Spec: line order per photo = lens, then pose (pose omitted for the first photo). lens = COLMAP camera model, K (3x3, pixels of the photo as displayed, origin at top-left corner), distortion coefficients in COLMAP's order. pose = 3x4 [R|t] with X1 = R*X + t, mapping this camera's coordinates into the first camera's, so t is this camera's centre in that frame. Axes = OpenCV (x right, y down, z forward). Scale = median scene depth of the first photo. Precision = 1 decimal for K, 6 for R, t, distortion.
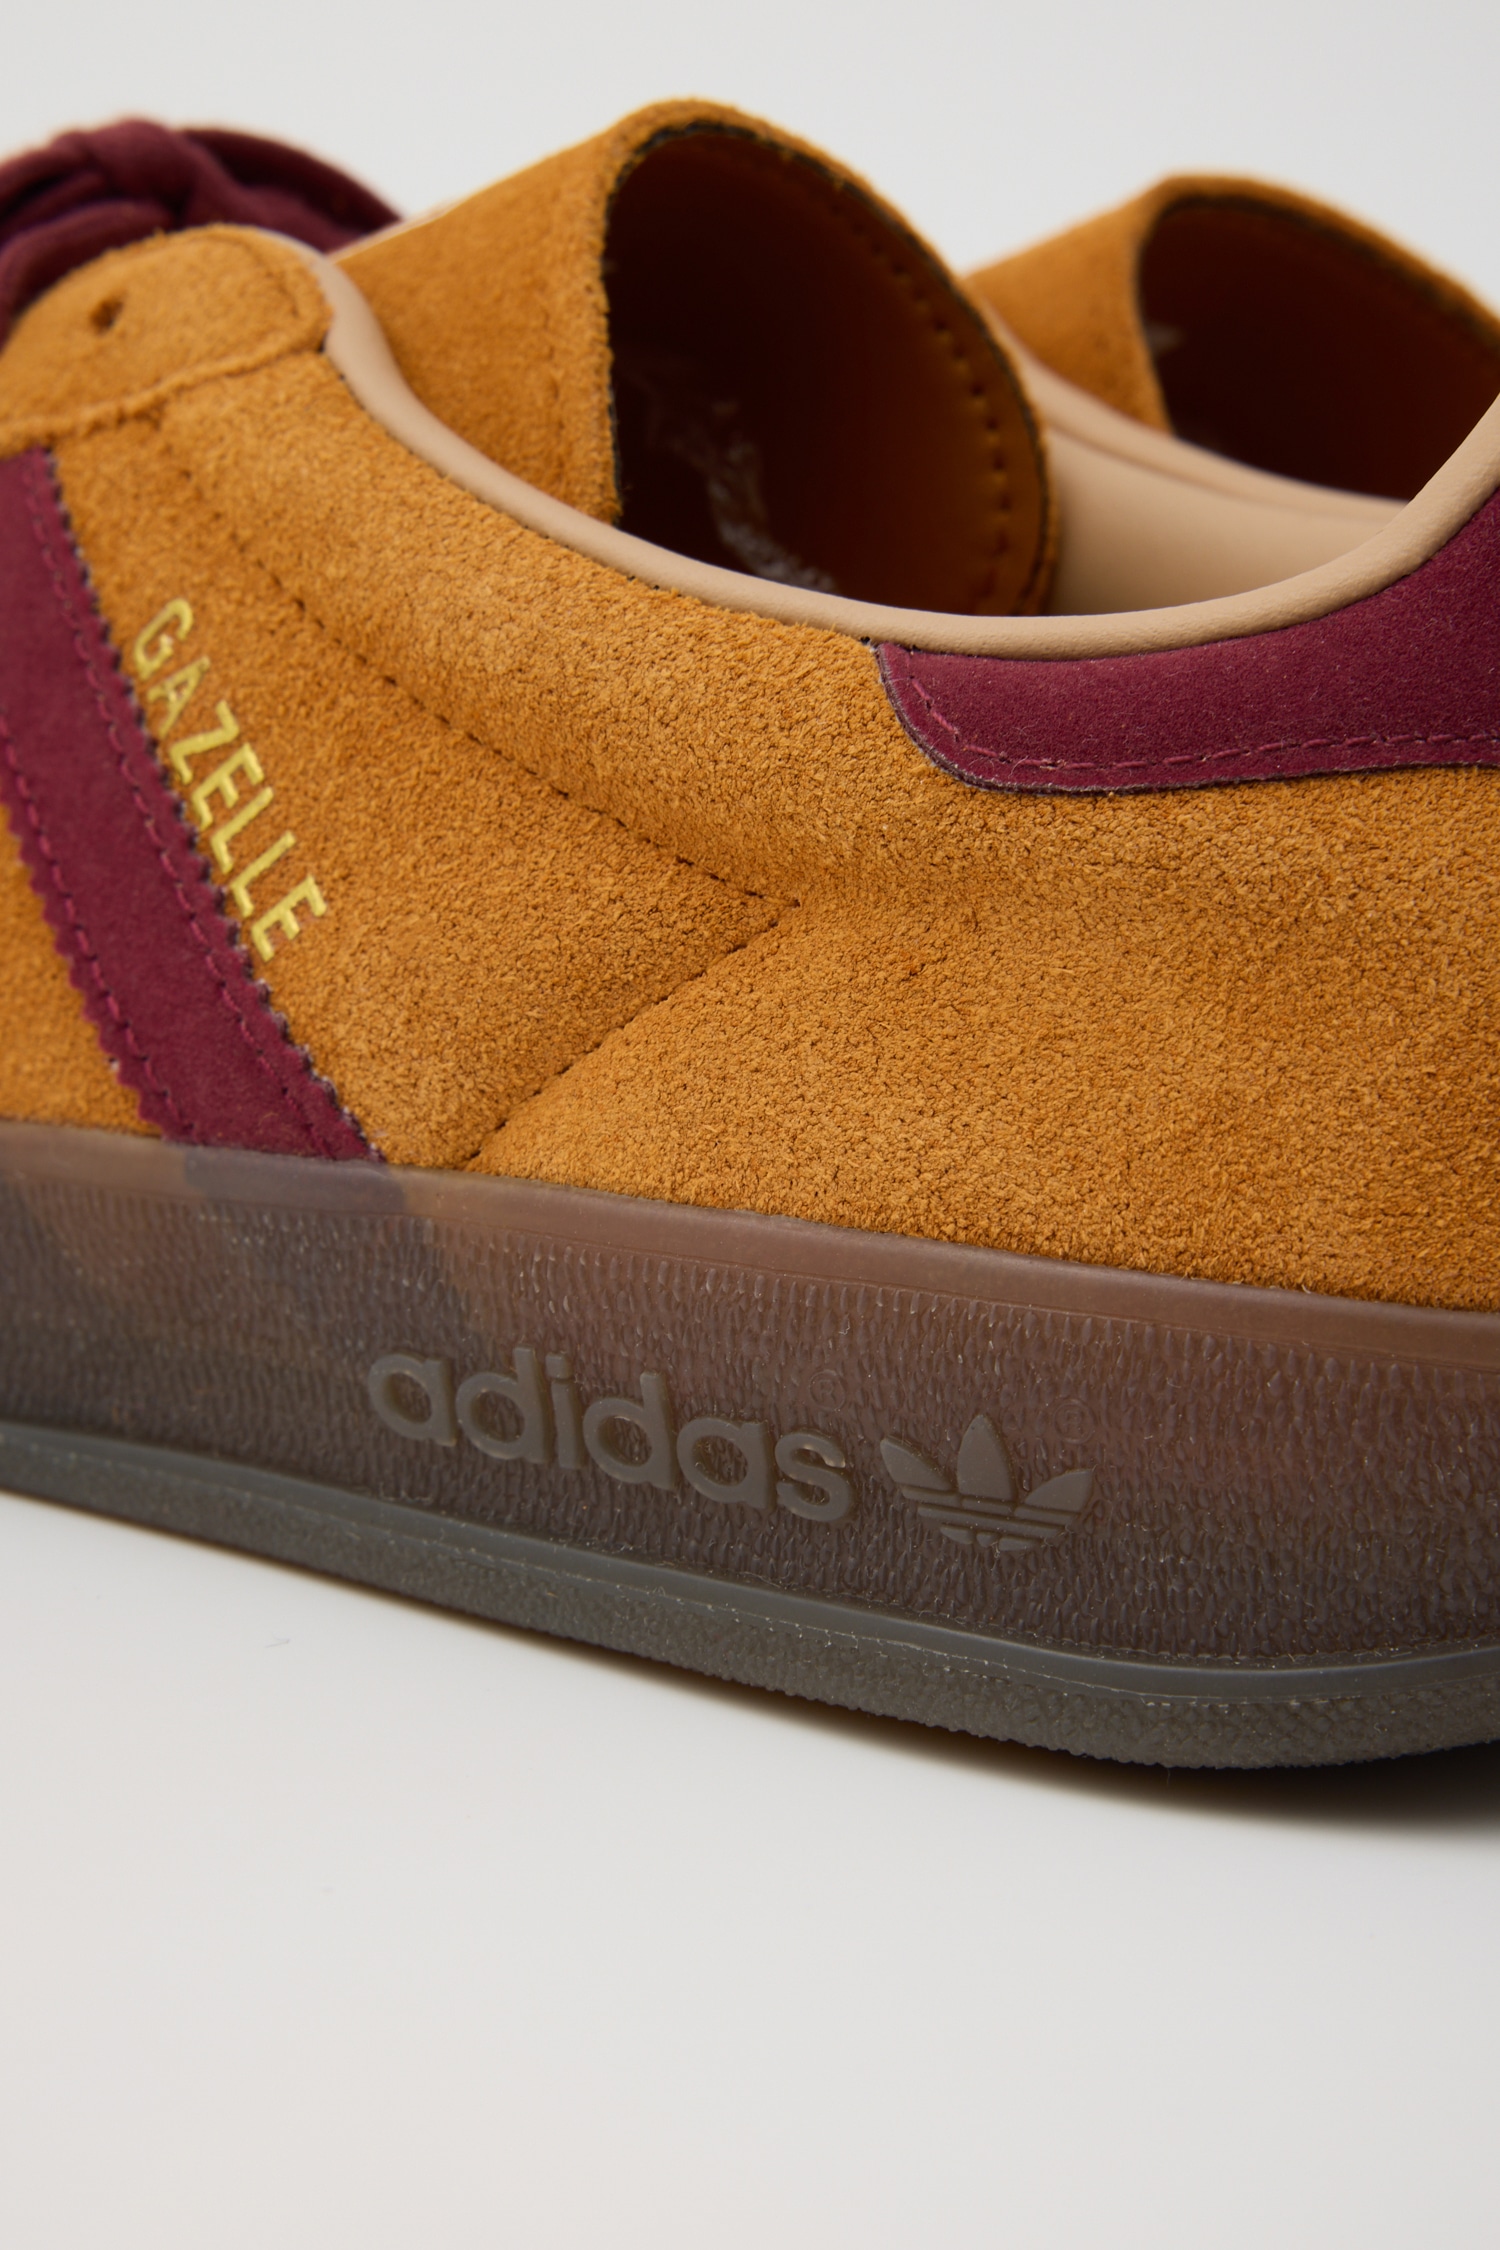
lens RADIAL K [[4741.1, 0, 750.0], [0, 4741.1, 1125.0], [0, 0, 1]] dist [-0.023533, 0.384884]
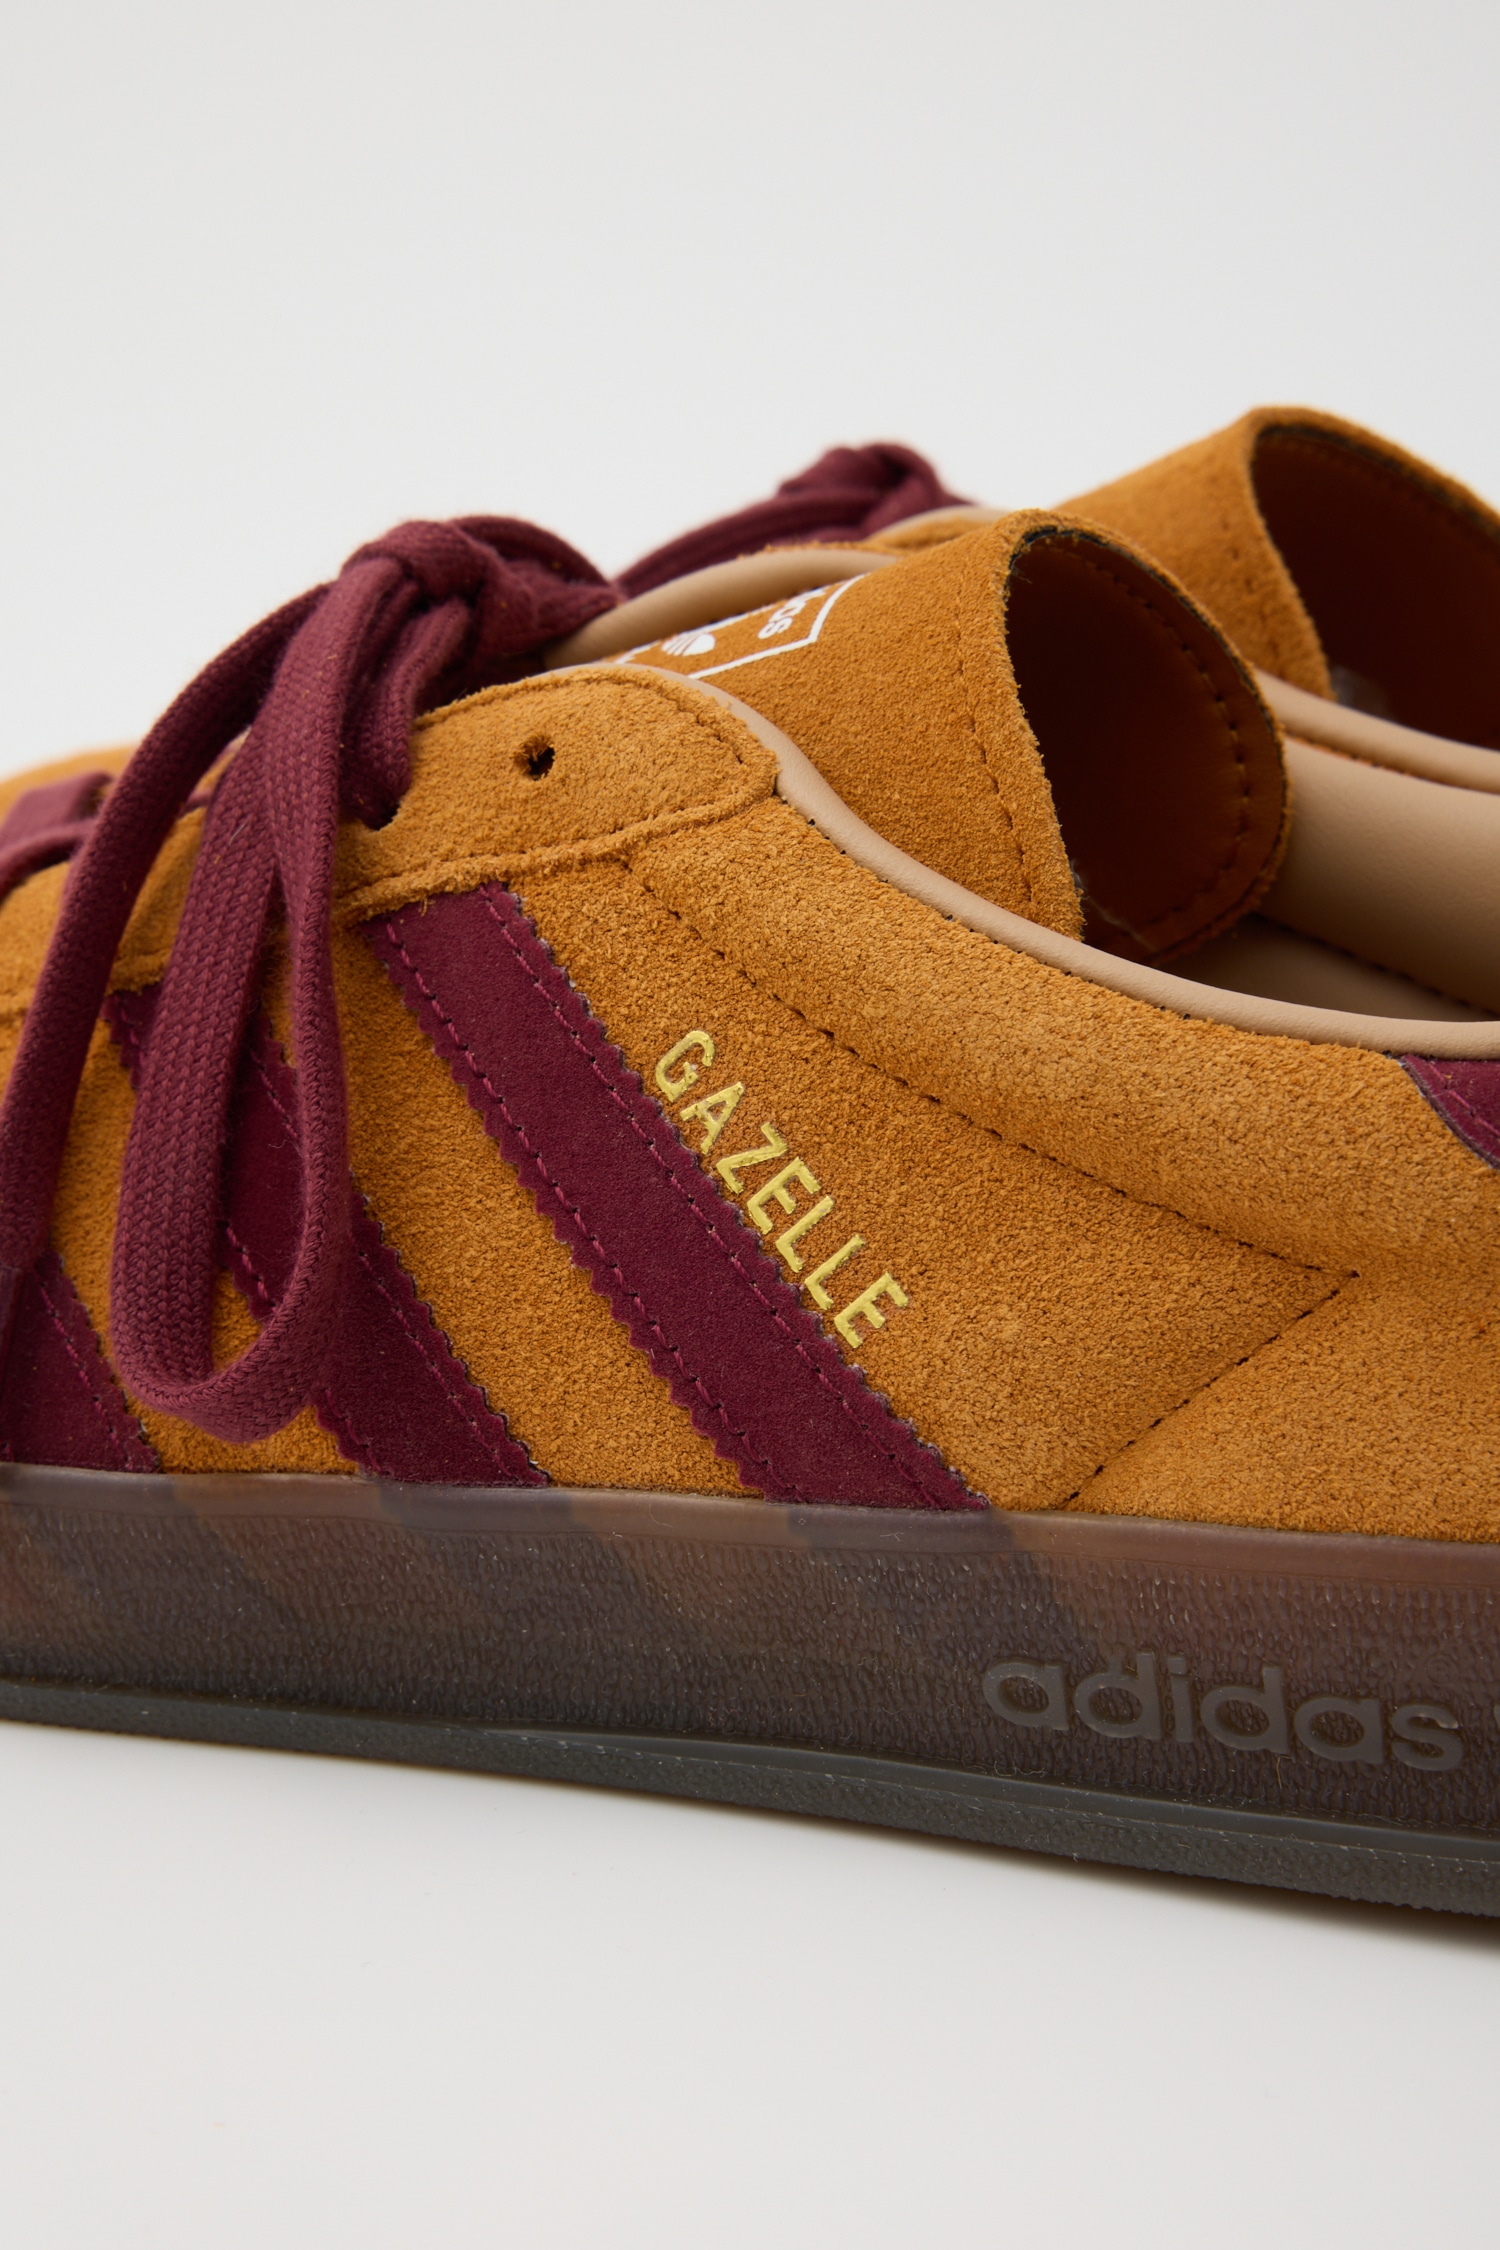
lens RADIAL K [[4741.1, 0, 750.0], [0, 4741.1, 1125.0], [0, 0, 1]] dist [-0.023533, 0.384884]
pose [[0.970268, -0.132715, 0.202401, -0.367601], [0.113437, 0.988077, 0.104093, -0.220235], [-0.213802, -0.078038, 0.973755, -0.141188]]
